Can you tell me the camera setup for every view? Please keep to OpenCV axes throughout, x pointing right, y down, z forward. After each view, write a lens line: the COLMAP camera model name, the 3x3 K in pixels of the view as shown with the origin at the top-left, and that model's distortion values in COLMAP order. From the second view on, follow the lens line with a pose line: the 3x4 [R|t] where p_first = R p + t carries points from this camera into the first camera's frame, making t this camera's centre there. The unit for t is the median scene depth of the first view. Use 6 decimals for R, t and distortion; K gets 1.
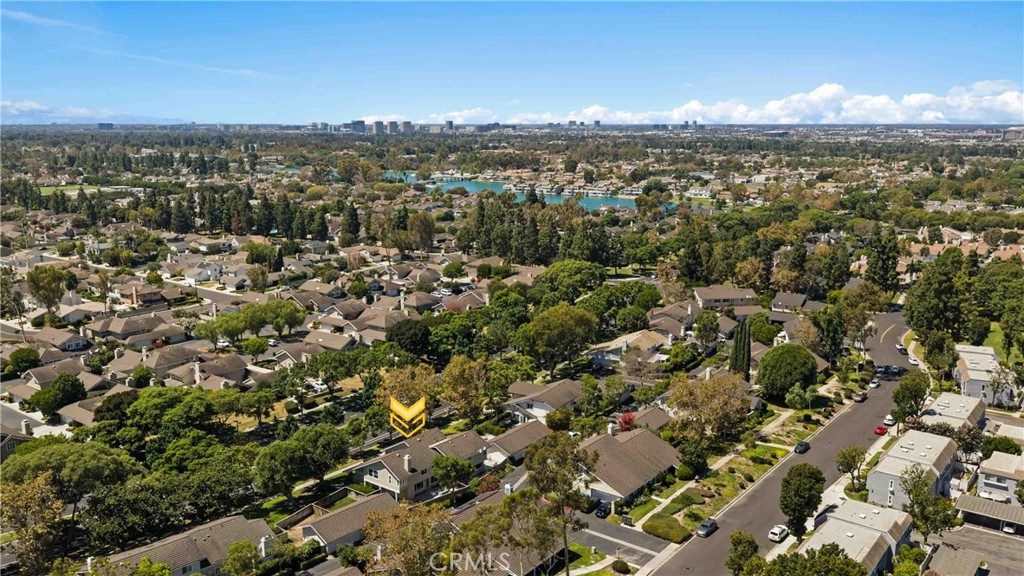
lens RADIAL K [[853.0, 0, 511.5], [0, 853.0, 293.3], [0, 0, 1]] dist [0.037519, -0.040644]
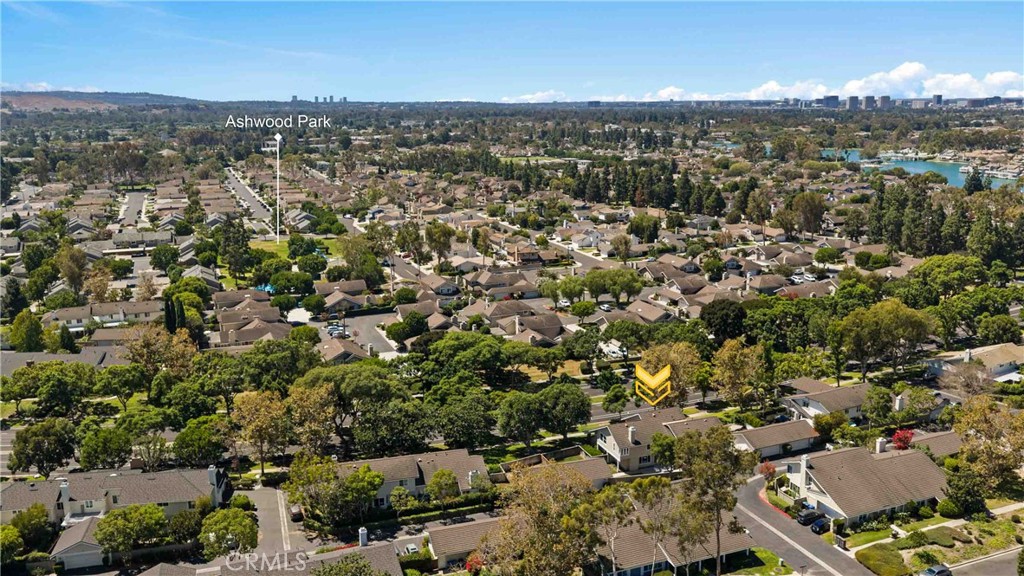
lens RADIAL K [[853.0, 0, 523.6], [0, 853.0, 251.5], [0, 0, 1]] dist [0.037519, -0.040644]
pose [[0.865746, 0.080344, -0.493993, 0.150386], [-0.090266, 0.995910, 0.003782, -0.006904], [0.492276, 0.041317, 0.869458, 0.021808]]
